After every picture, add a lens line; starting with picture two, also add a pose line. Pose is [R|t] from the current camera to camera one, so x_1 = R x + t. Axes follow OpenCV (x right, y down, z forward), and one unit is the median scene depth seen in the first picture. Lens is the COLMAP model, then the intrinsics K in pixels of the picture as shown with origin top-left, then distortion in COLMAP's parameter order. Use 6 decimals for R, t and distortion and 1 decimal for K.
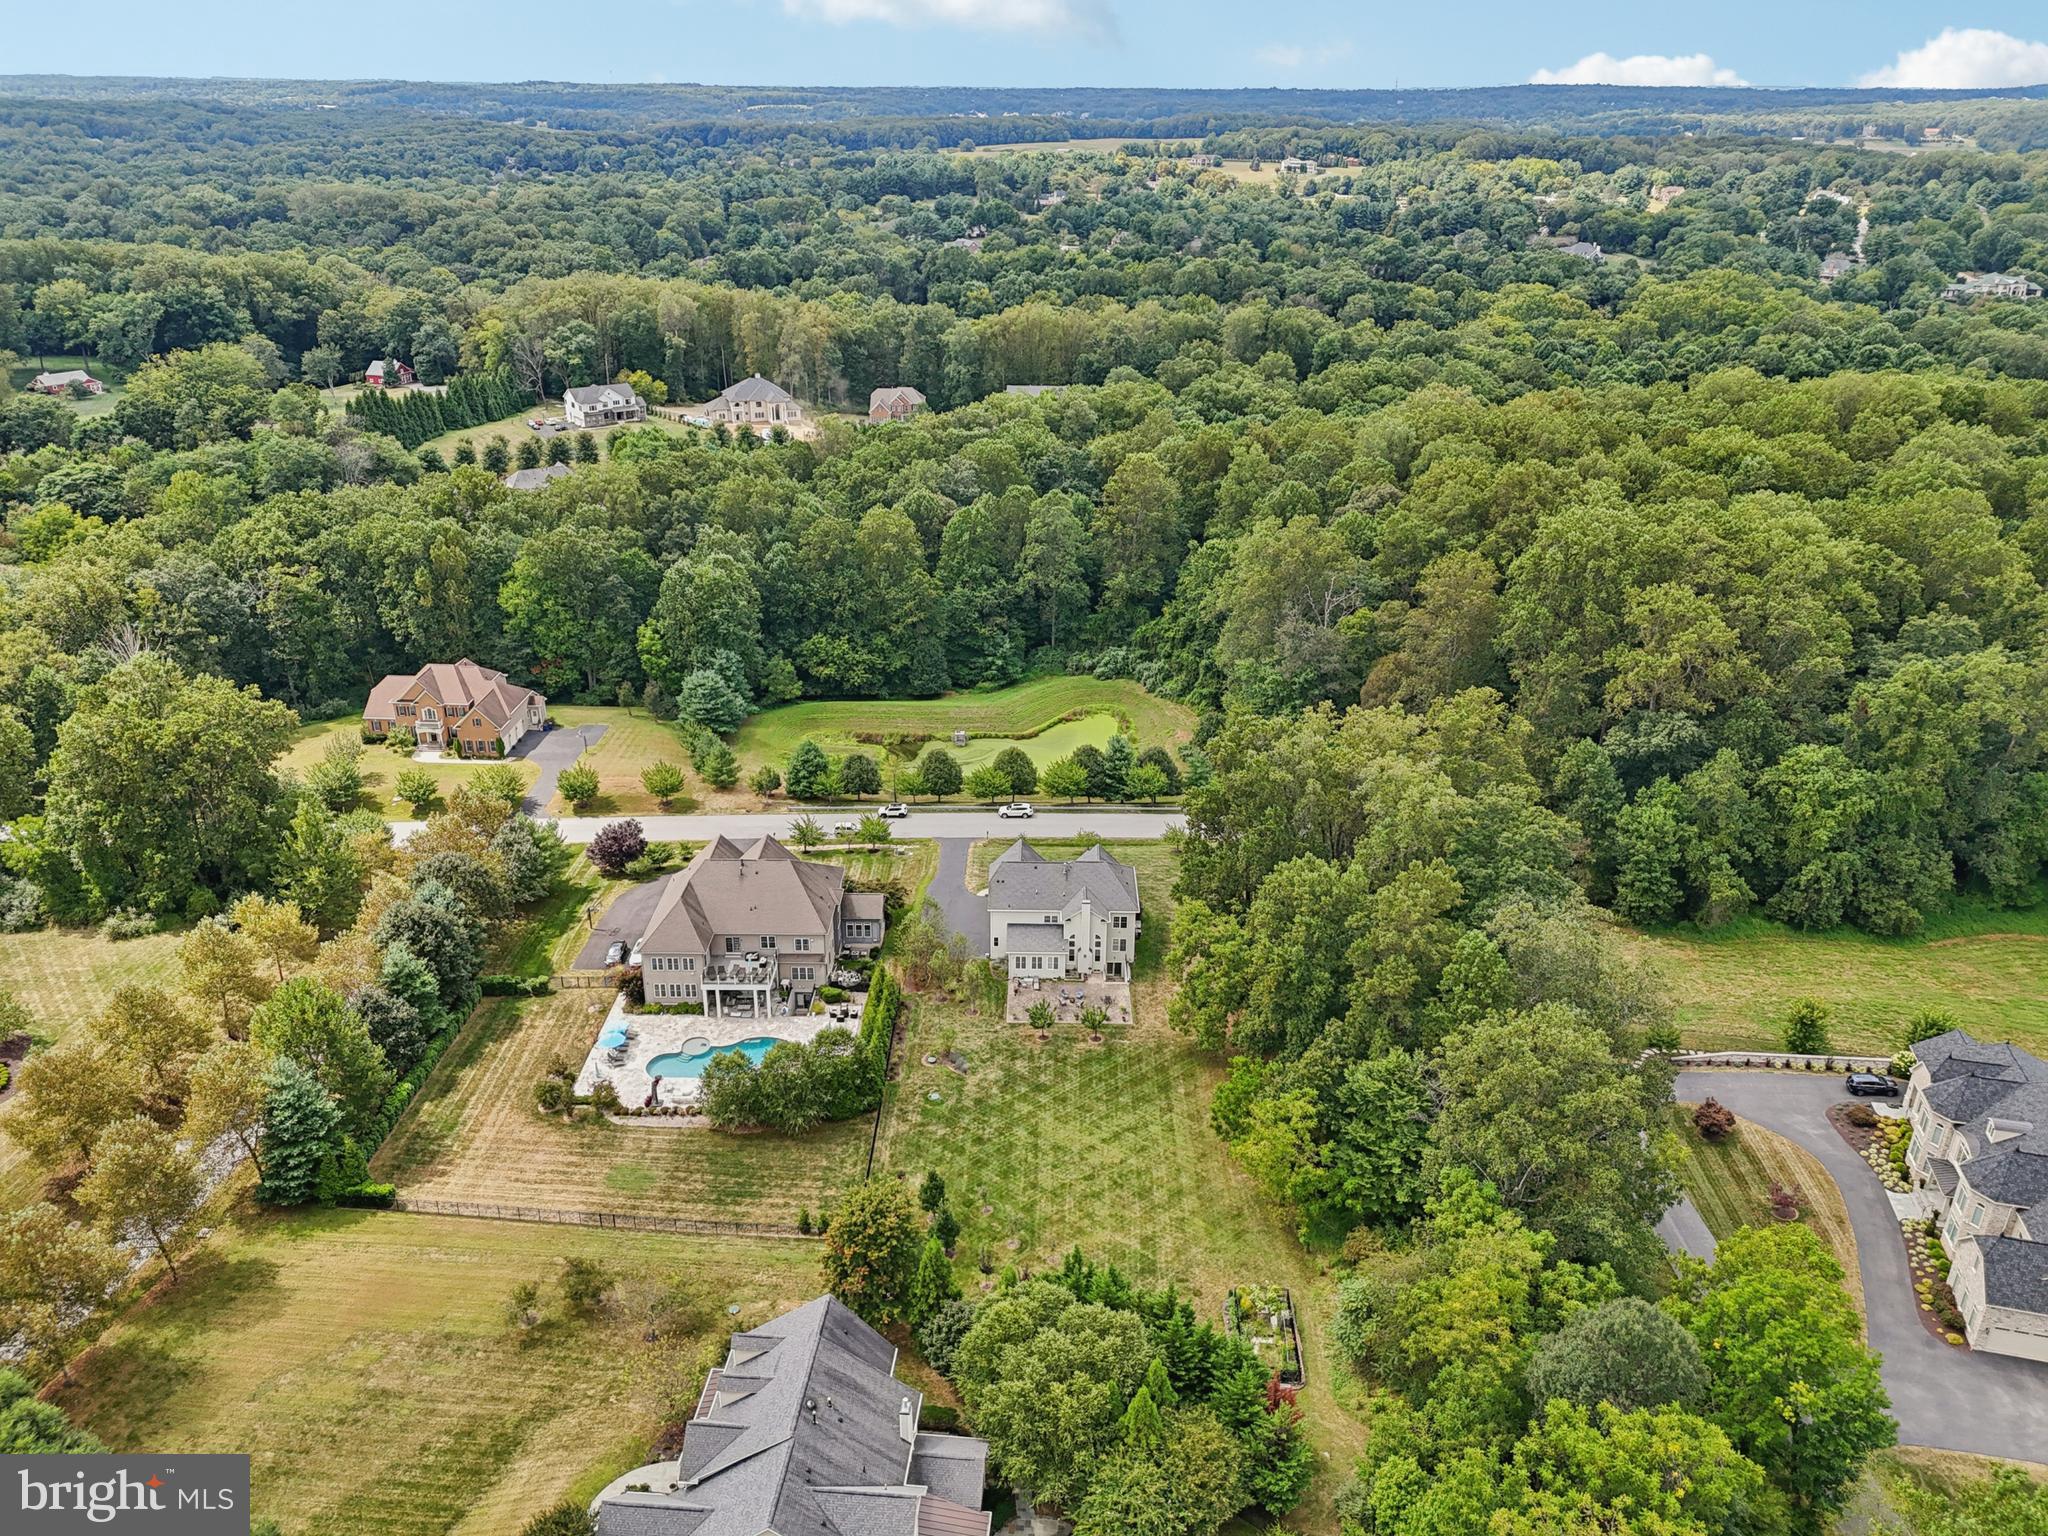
lens RADIAL K [[1500.0, 0, 1026.4], [0, 1500.0, 758.6], [0, 0, 1]] dist [0.097133, -0.113403]
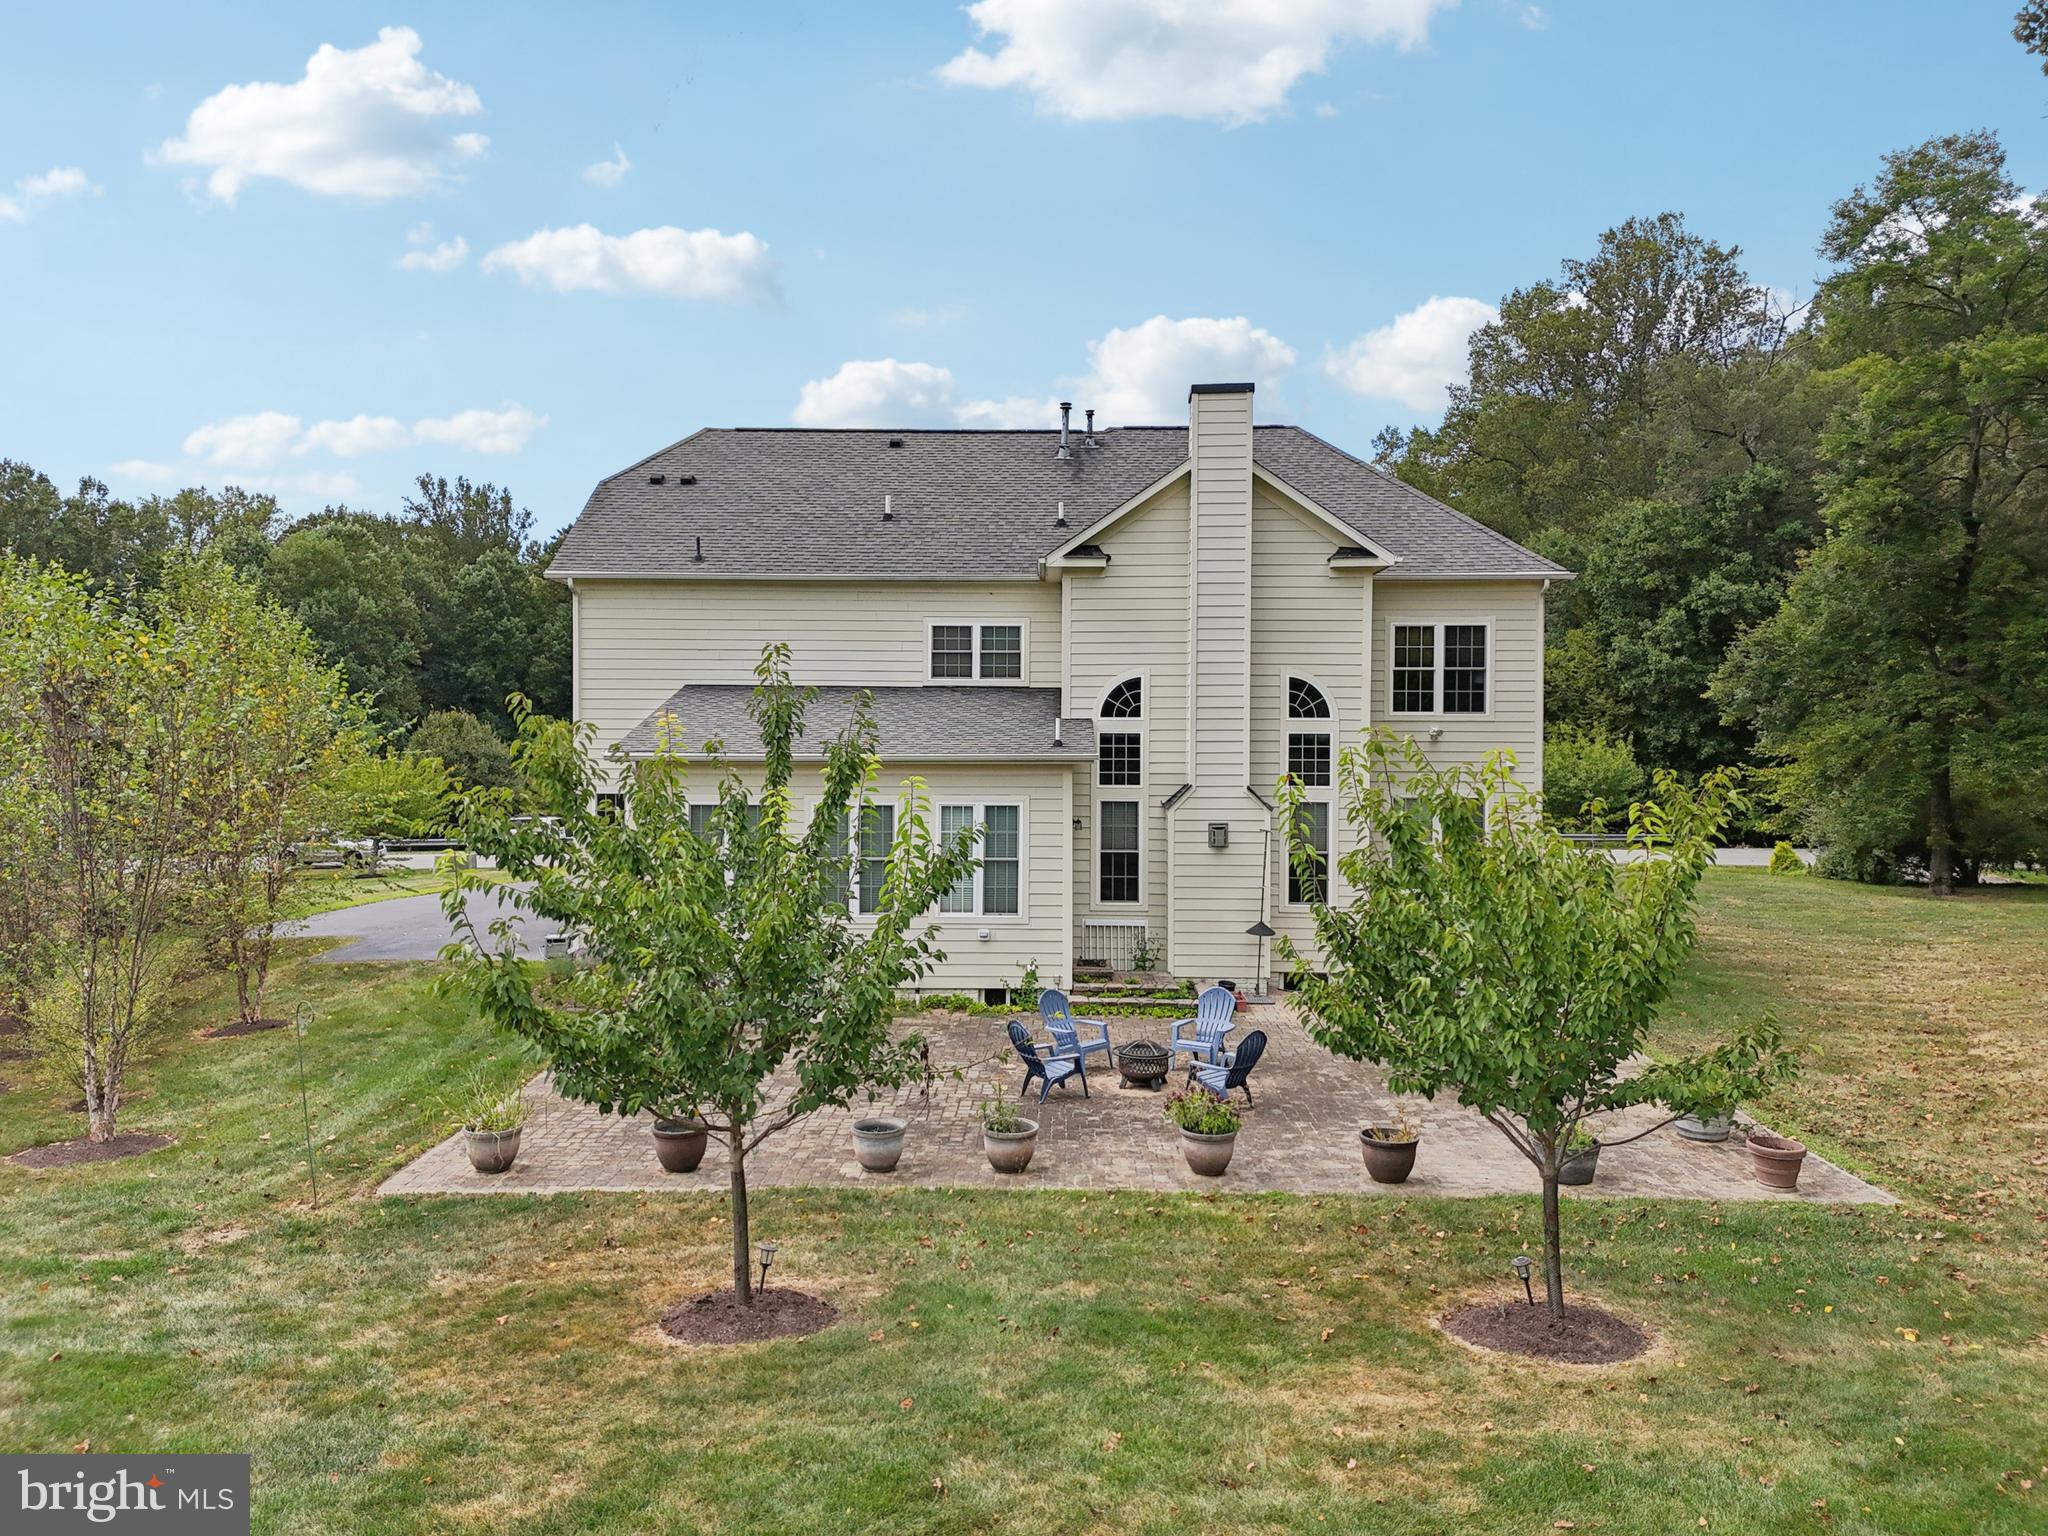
lens RADIAL K [[1501.9, 0, 1025.8], [0, 1501.9, 759.4], [0, 0, 1]] dist [0.087548, -0.102438]
pose [[0.999983, -0.002201, -0.005451, 0.021223], [-0.000110, 0.920056, -0.391787, 0.167664], [0.005877, 0.391781, 0.920040, 0.823206]]
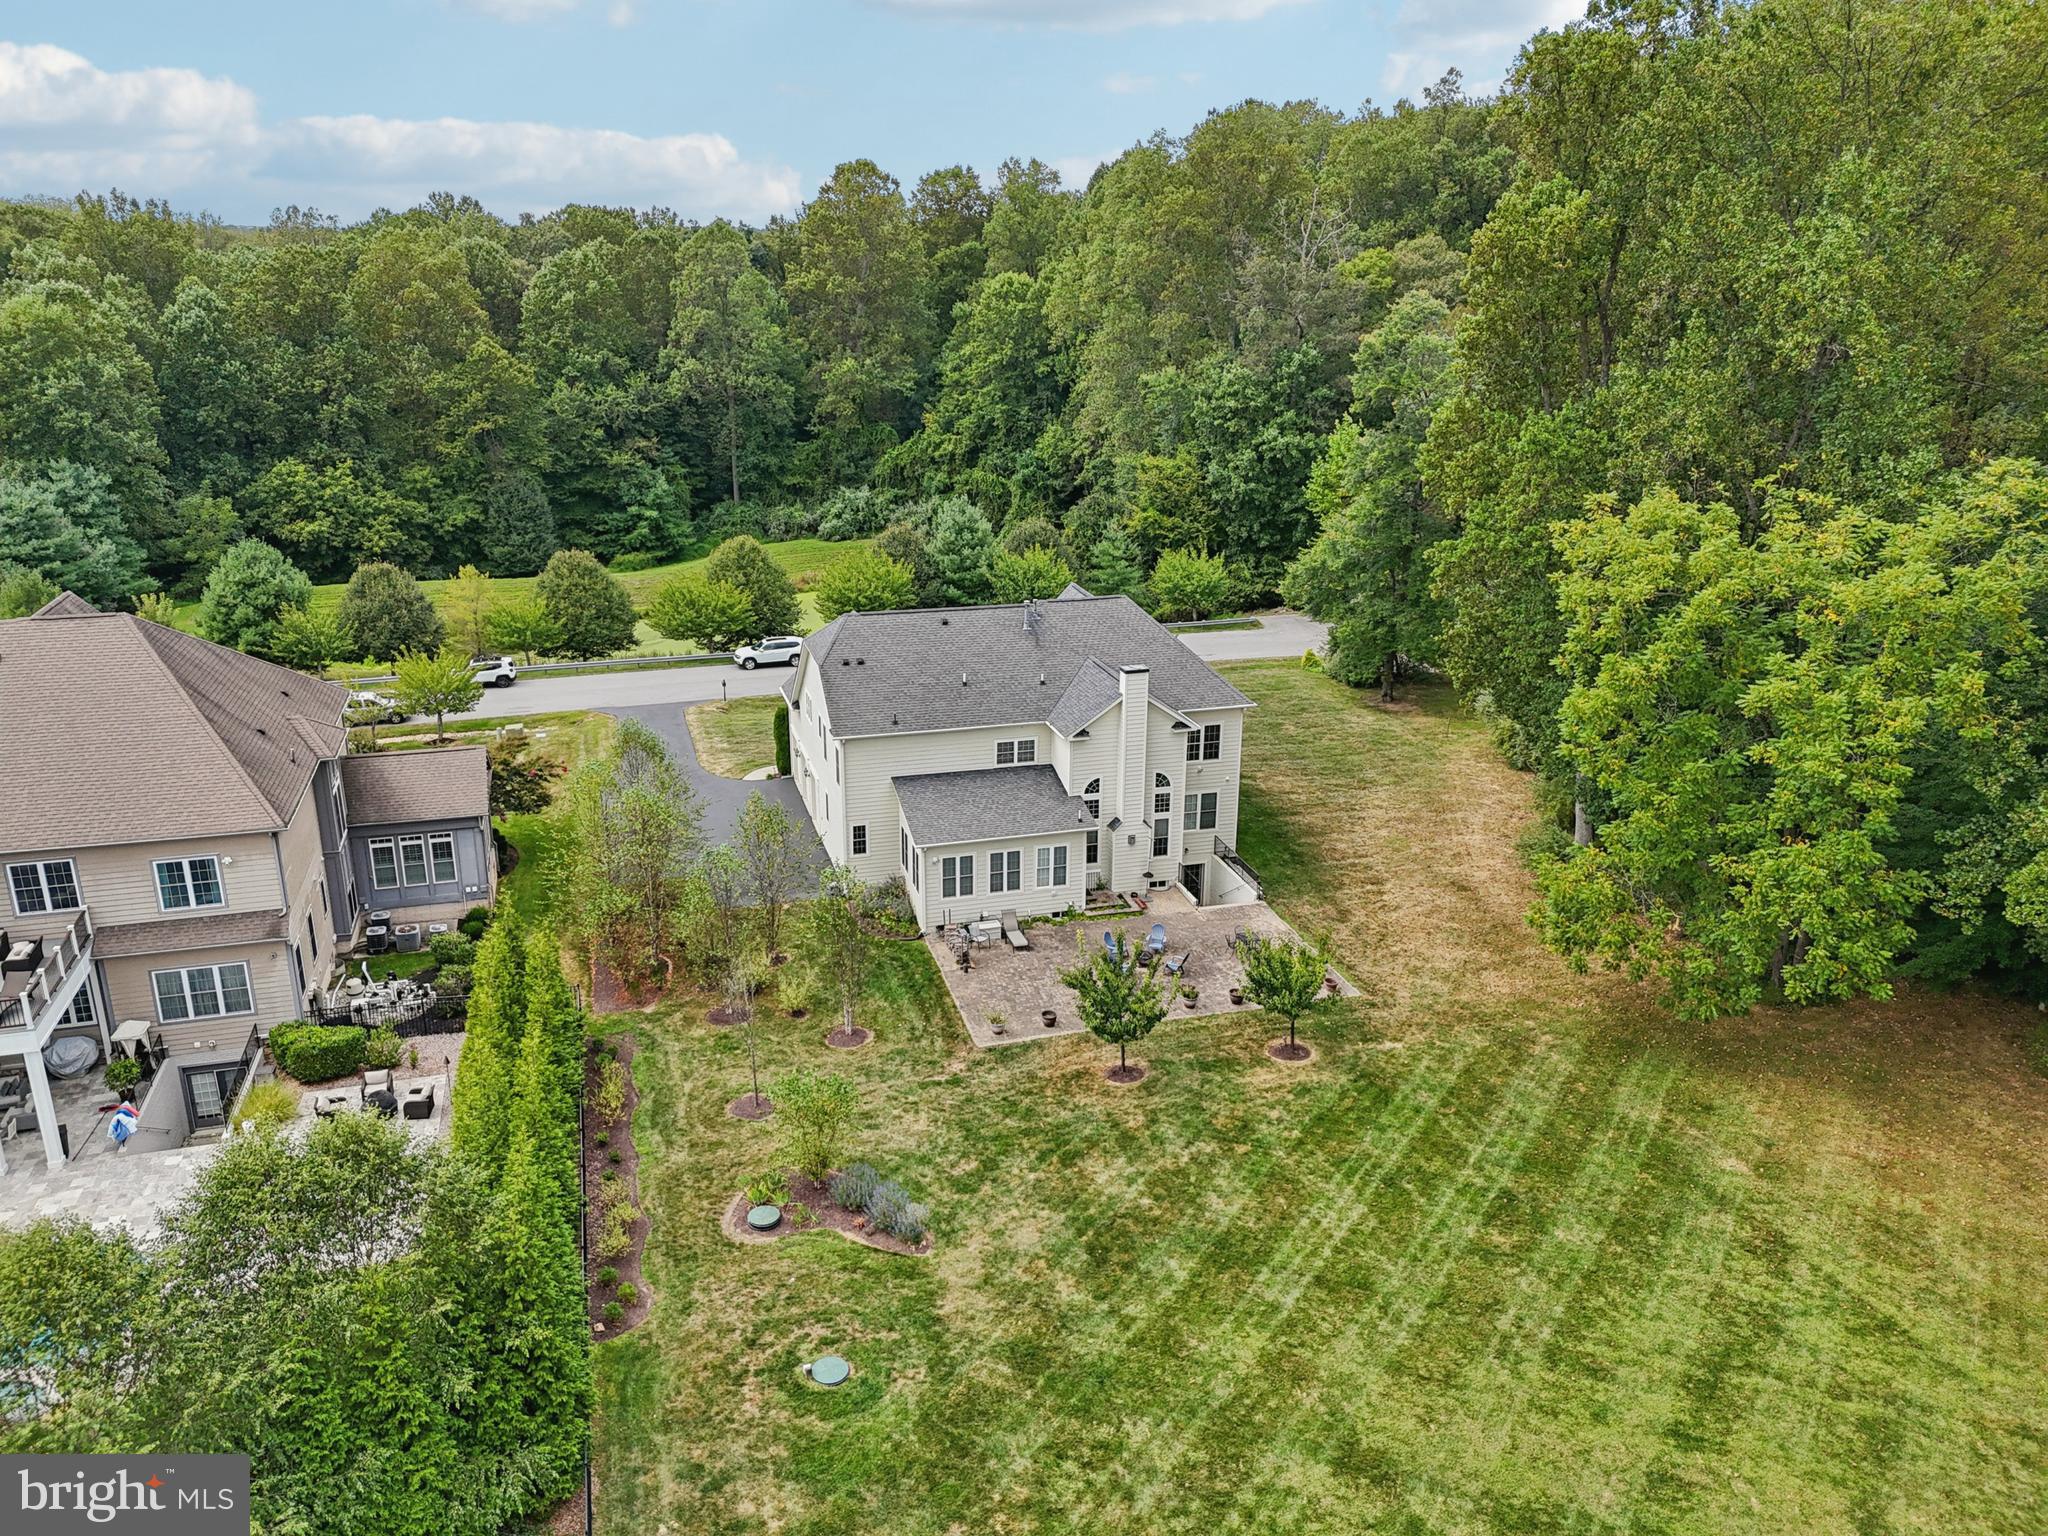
lens RADIAL K [[1501.9, 0, 1025.8], [0, 1501.9, 759.4], [0, 0, 1]] dist [0.087548, -0.102438]
pose [[0.956700, -0.090558, 0.276631, -0.072836], [0.115818, 0.990332, -0.076347, 0.128732], [-0.267043, 0.105080, 0.957939, 0.637510]]
